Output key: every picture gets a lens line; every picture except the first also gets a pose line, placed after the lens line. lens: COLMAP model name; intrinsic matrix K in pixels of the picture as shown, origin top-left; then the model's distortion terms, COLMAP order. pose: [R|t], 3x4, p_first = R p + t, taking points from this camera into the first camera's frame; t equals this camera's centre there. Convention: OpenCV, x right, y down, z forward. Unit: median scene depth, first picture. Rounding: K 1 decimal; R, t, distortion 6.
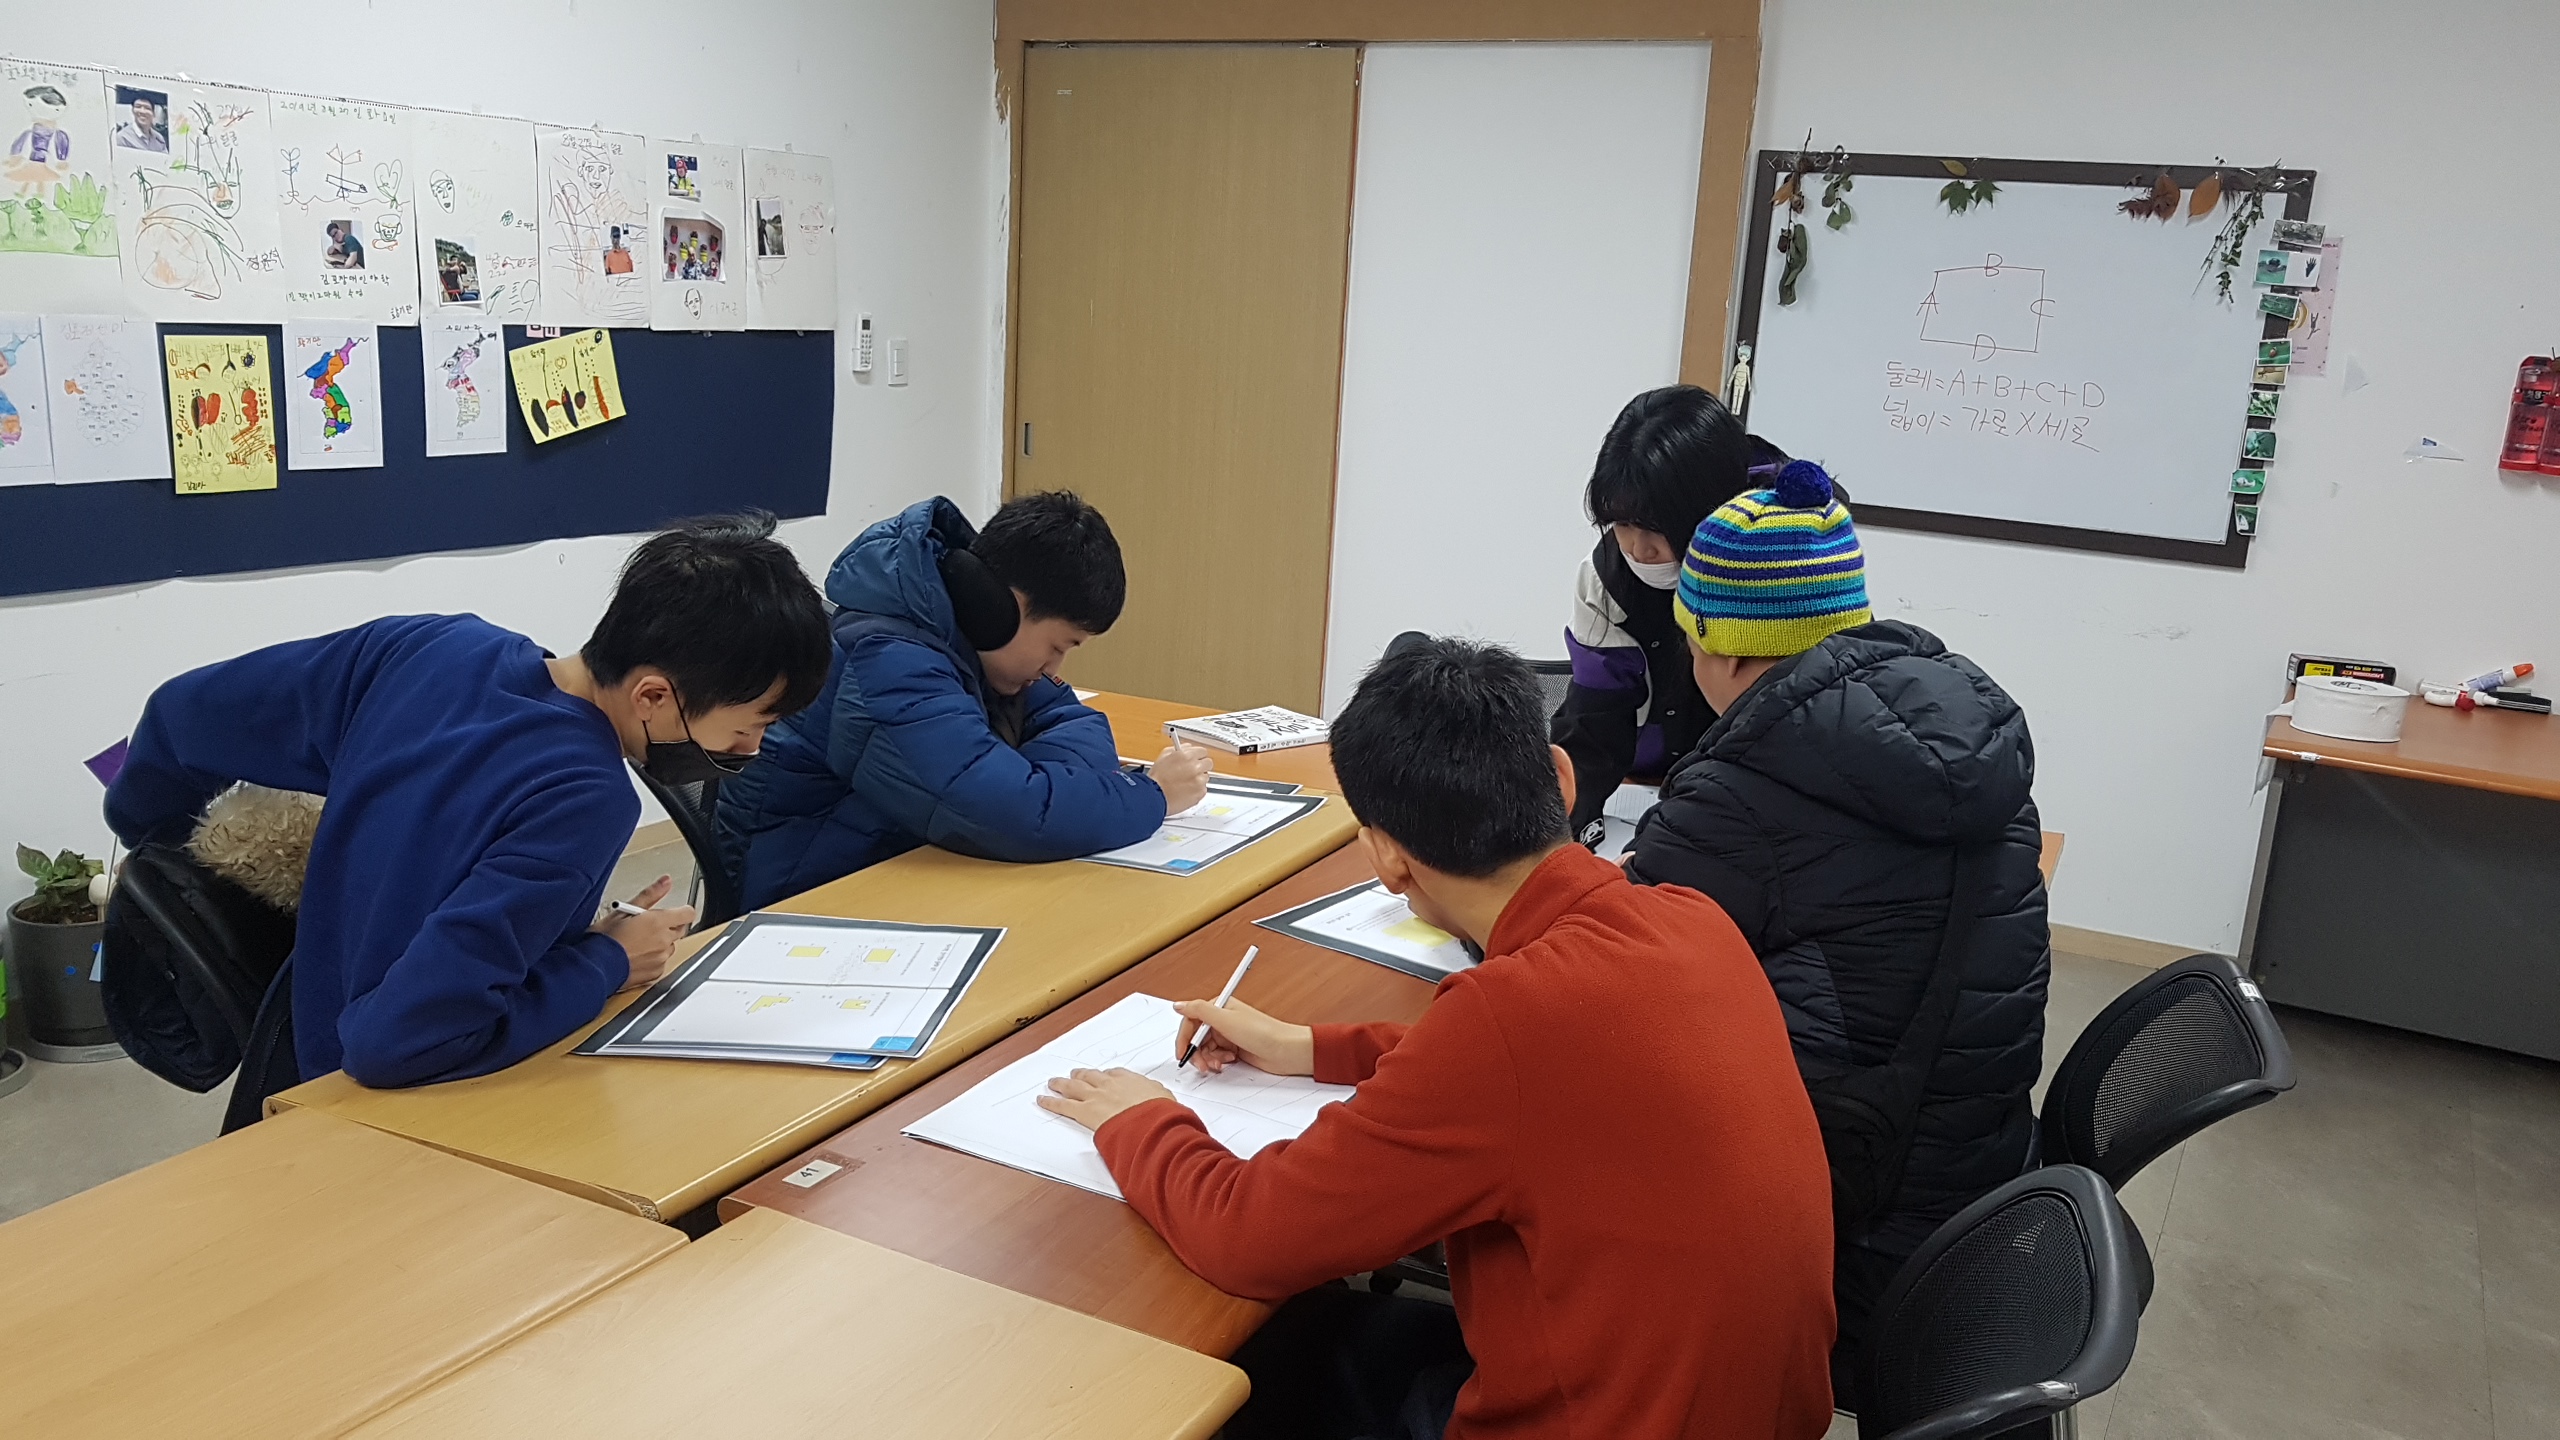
lens RADIAL K [[1951.2, 0, 1298.0], [0, 1951.2, 746.4], [0, 0, 1]] dist [0.012404, -0.034247]
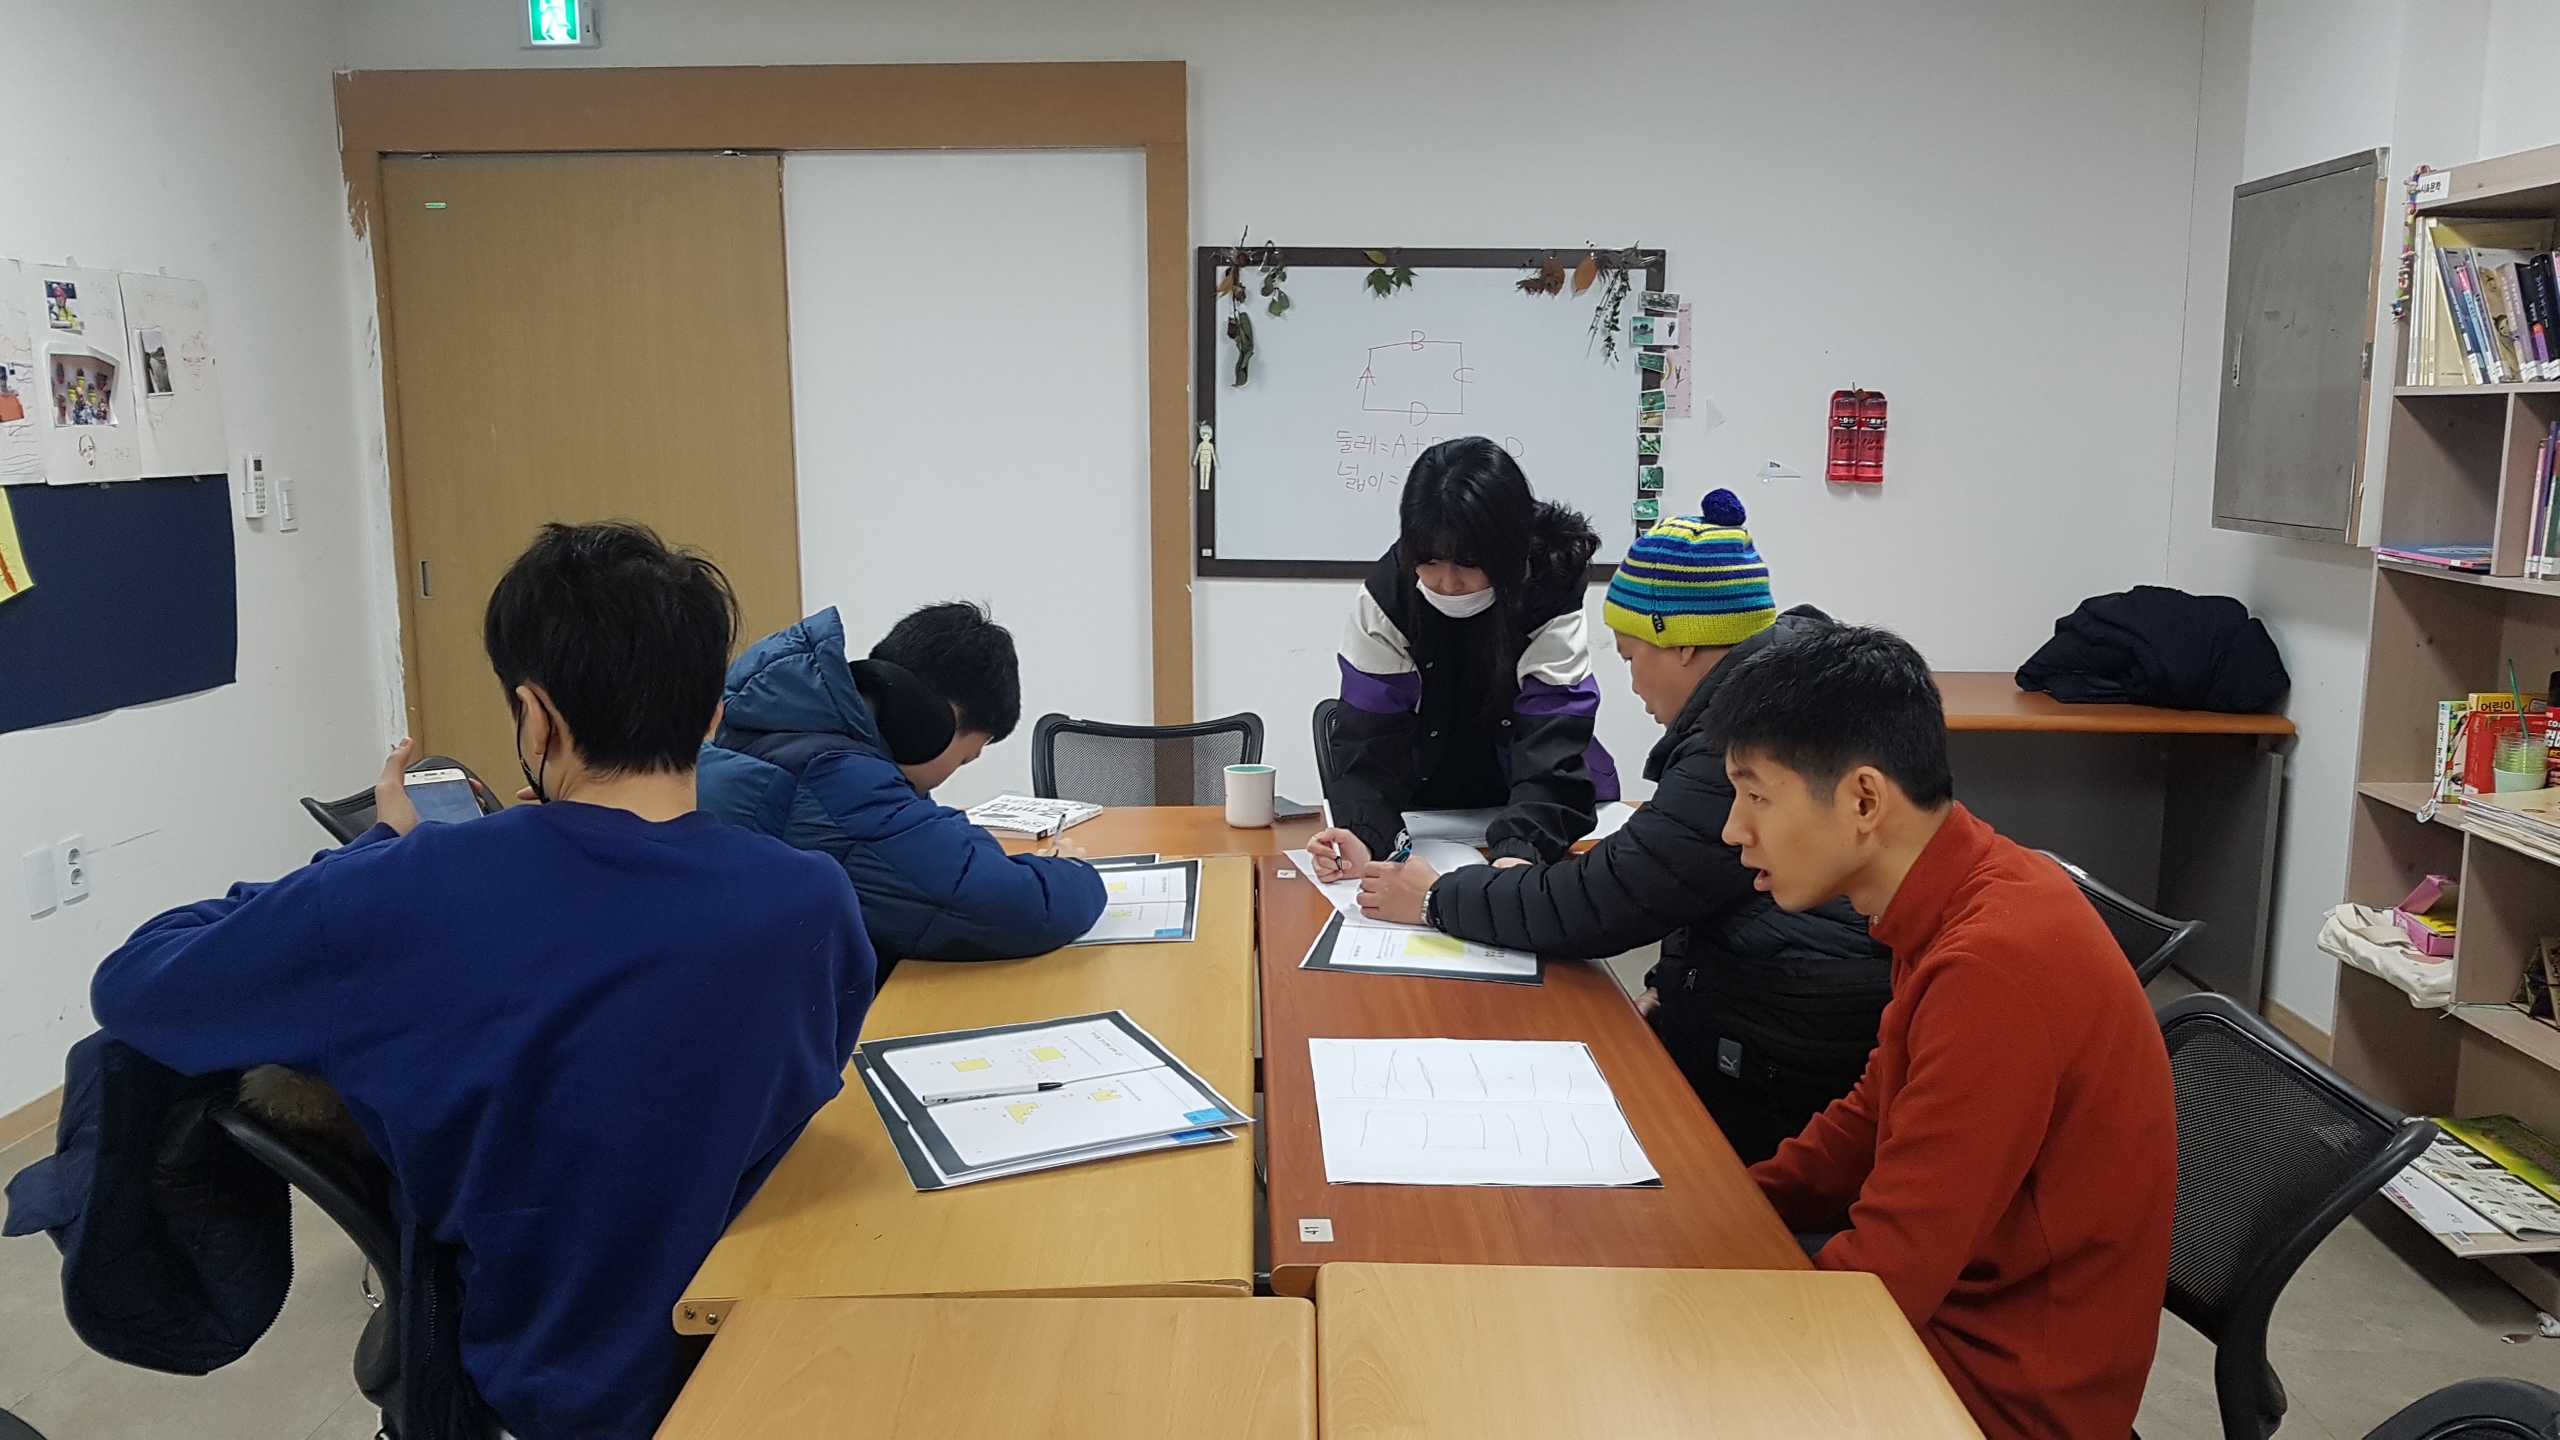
lens RADIAL K [[1951.2, 0, 1283.7], [0, 1951.2, 716.9], [0, 0, 1]] dist [0.012404, -0.034247]
pose [[0.900318, -0.123807, 0.417253, -0.212617], [0.152095, 0.987743, -0.035098, -0.002738], [-0.407793, 0.095061, 0.908112, 0.023870]]
